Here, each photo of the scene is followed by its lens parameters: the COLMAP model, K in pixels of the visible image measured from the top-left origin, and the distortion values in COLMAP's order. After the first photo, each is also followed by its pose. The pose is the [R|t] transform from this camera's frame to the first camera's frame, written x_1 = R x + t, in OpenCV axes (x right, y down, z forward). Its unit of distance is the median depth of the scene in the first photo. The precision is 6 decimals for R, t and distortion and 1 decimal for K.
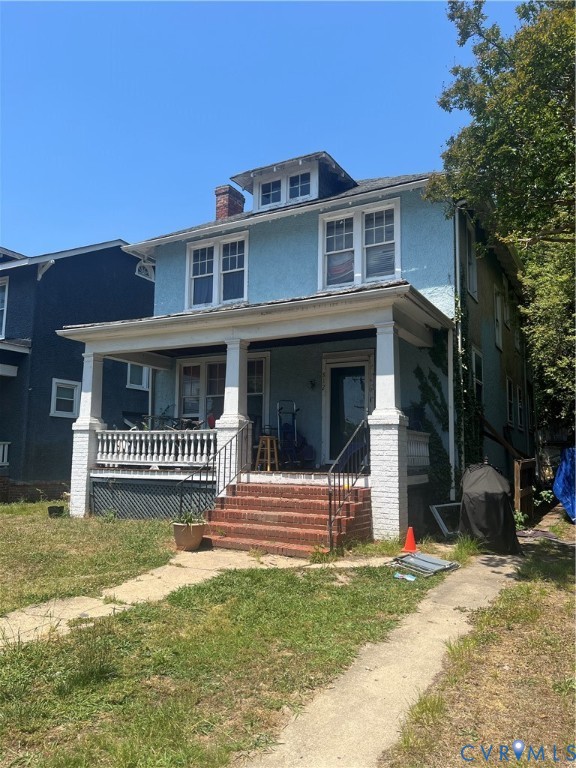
lens RADIAL K [[579.7, 0, 290.1], [0, 579.7, 385.1], [0, 0, 1]] dist [0.033904, -0.063015]
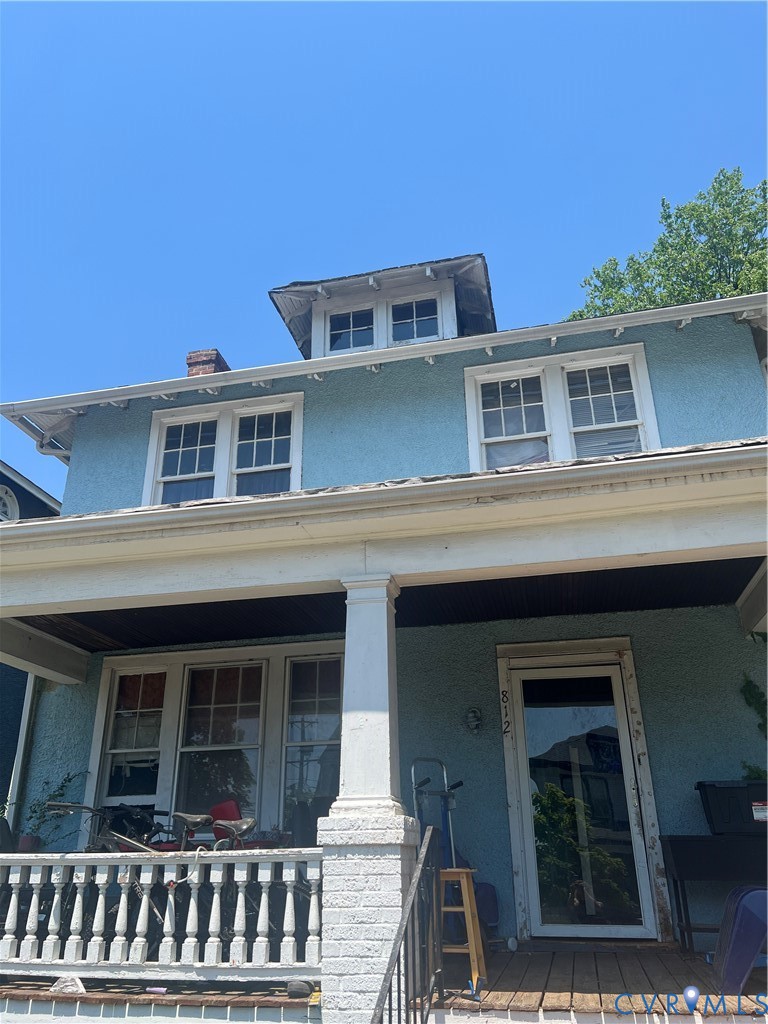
lens RADIAL K [[772.9, 0, 393.6], [0, 772.9, 509.1], [0, 0, 1]] dist [0.033904, -0.063015]
pose [[0.956891, 0.096893, 0.273808, -0.203962], [-0.010740, 0.953874, -0.300015, 0.024192], [-0.290248, 0.284141, 0.913794, 0.509675]]
